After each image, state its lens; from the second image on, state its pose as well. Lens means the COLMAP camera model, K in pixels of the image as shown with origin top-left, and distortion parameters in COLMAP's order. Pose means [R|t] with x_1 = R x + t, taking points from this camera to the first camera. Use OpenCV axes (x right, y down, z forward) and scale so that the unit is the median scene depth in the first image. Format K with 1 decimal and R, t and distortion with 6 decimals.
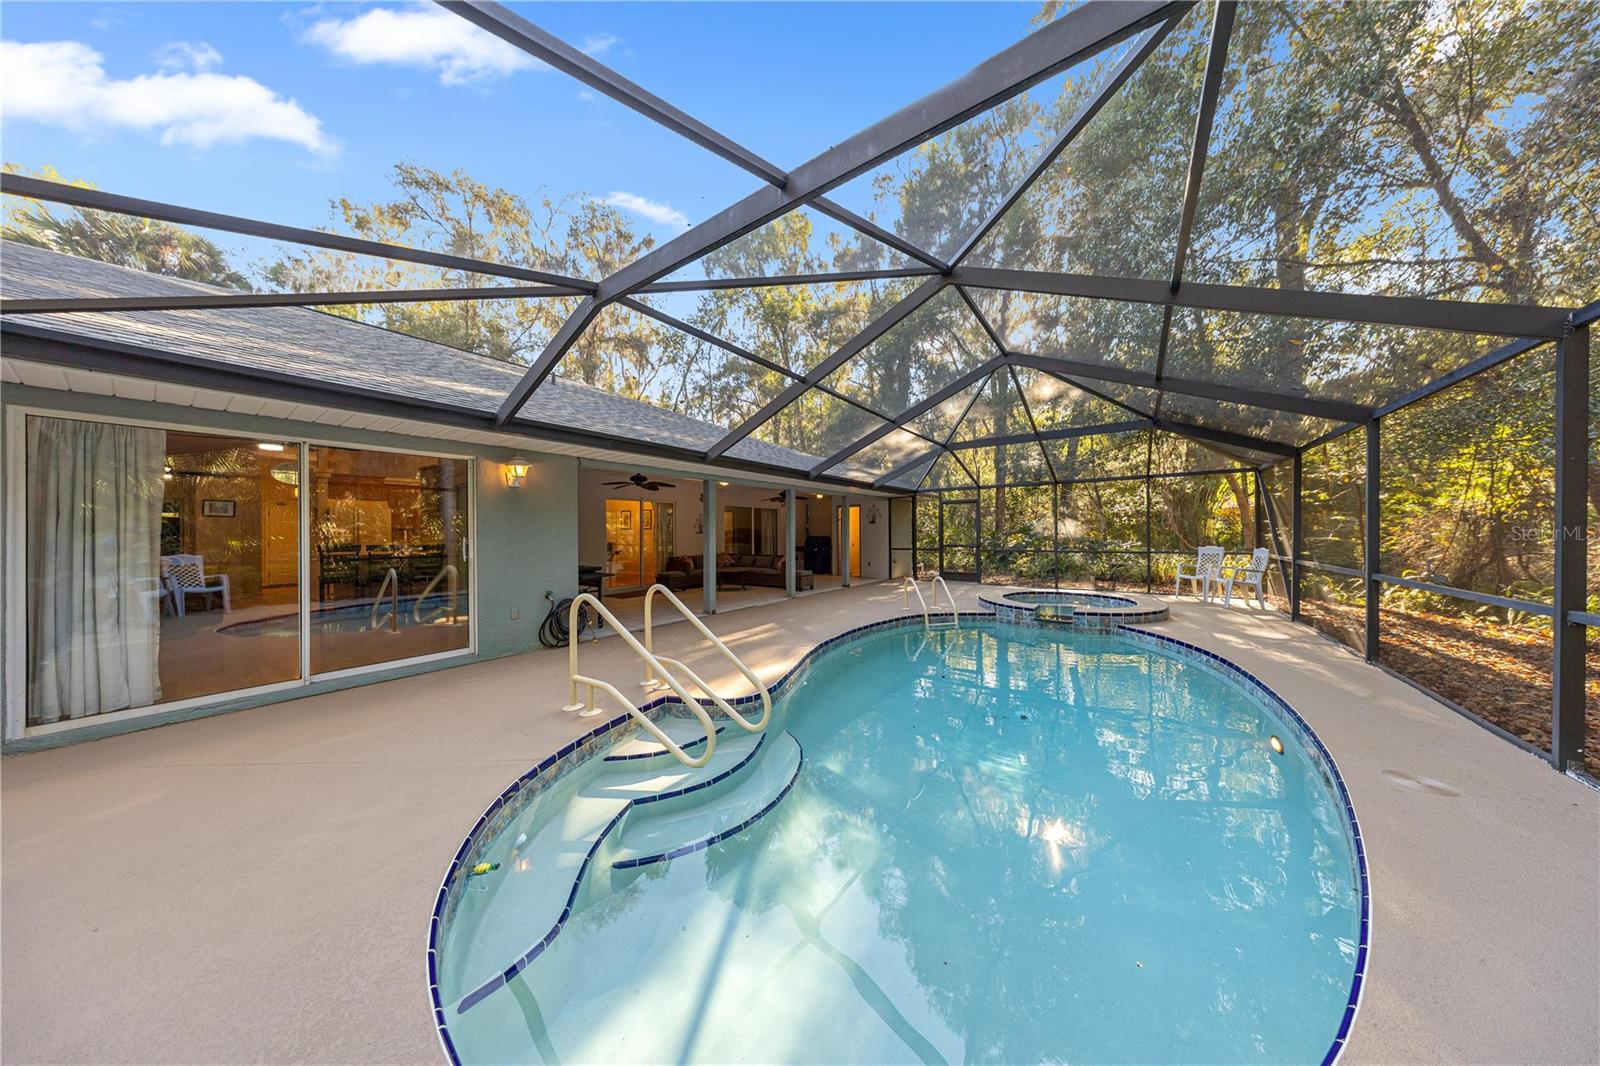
lens RADIAL K [[463.7, 0, 813.5], [0, 463.7, 527.0], [0, 0, 1]] dist [-0.000378, -0.000019]
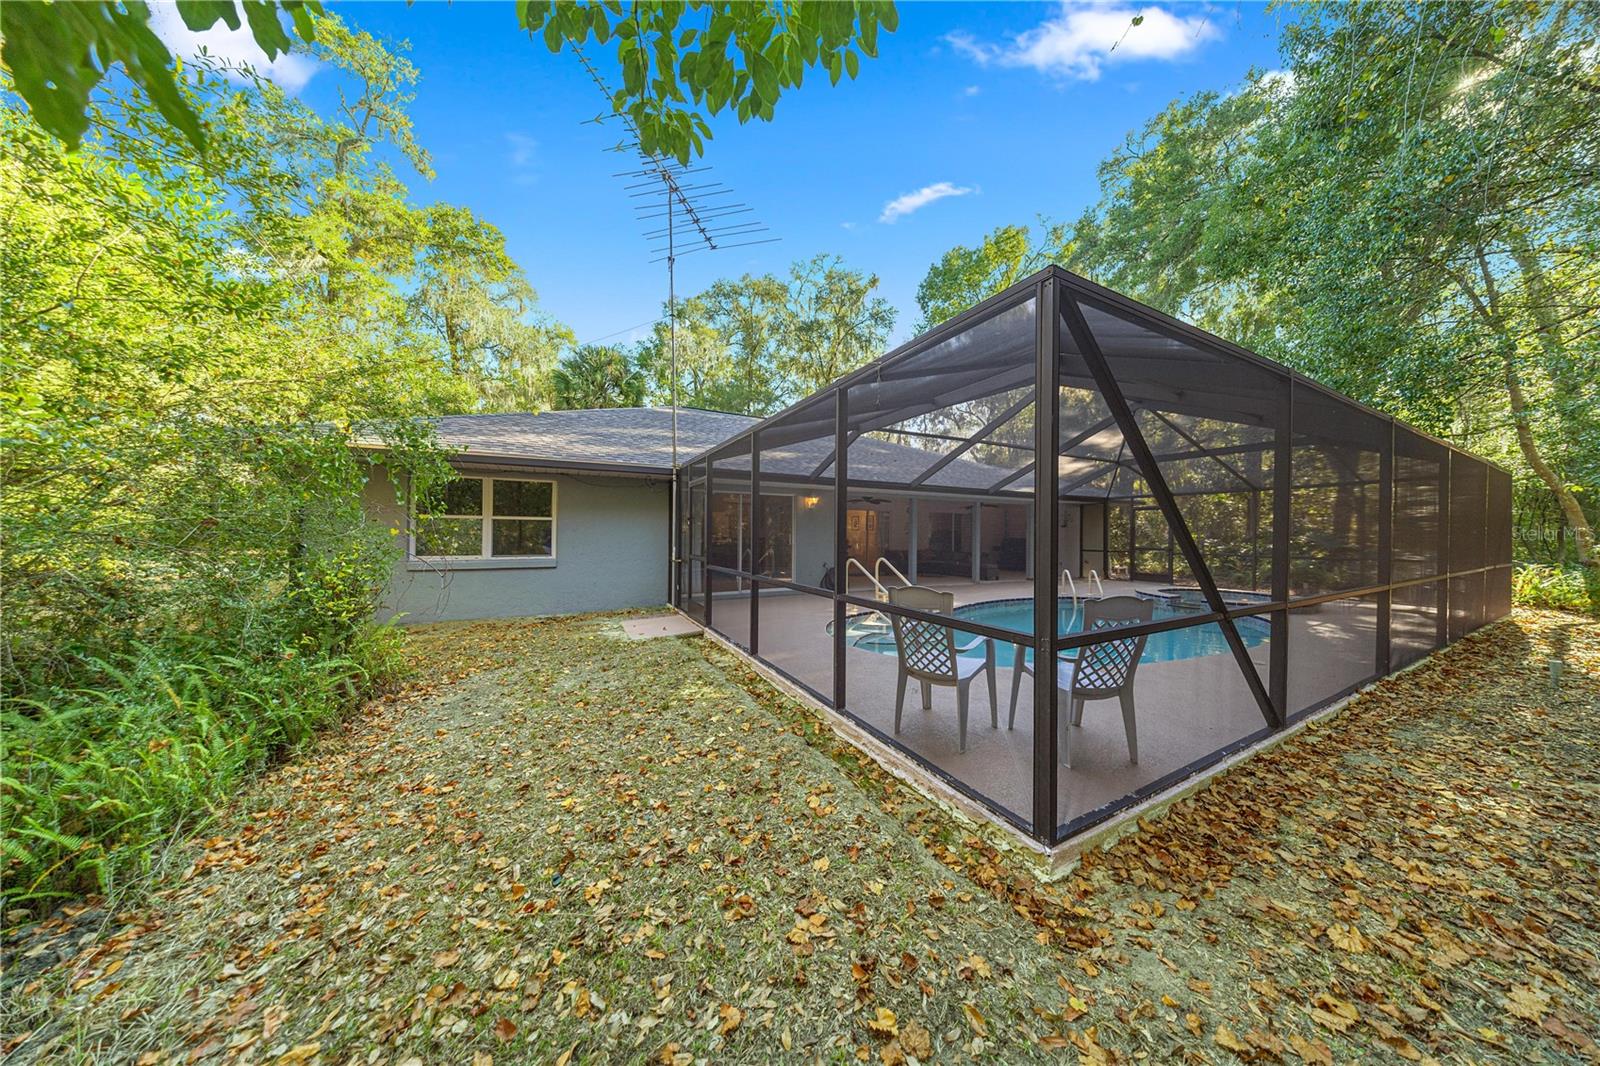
lens RADIAL K [[463.7, 0, 808.5], [0, 463.7, 531.3], [0, 0, 1]] dist [-0.000378, -0.000019]
pose [[0.888763, 0.006760, -0.458318, 0.200099], [-0.006522, 0.999977, 0.002102, 0.005916], [0.458321, 0.001121, 0.888786, -0.606308]]
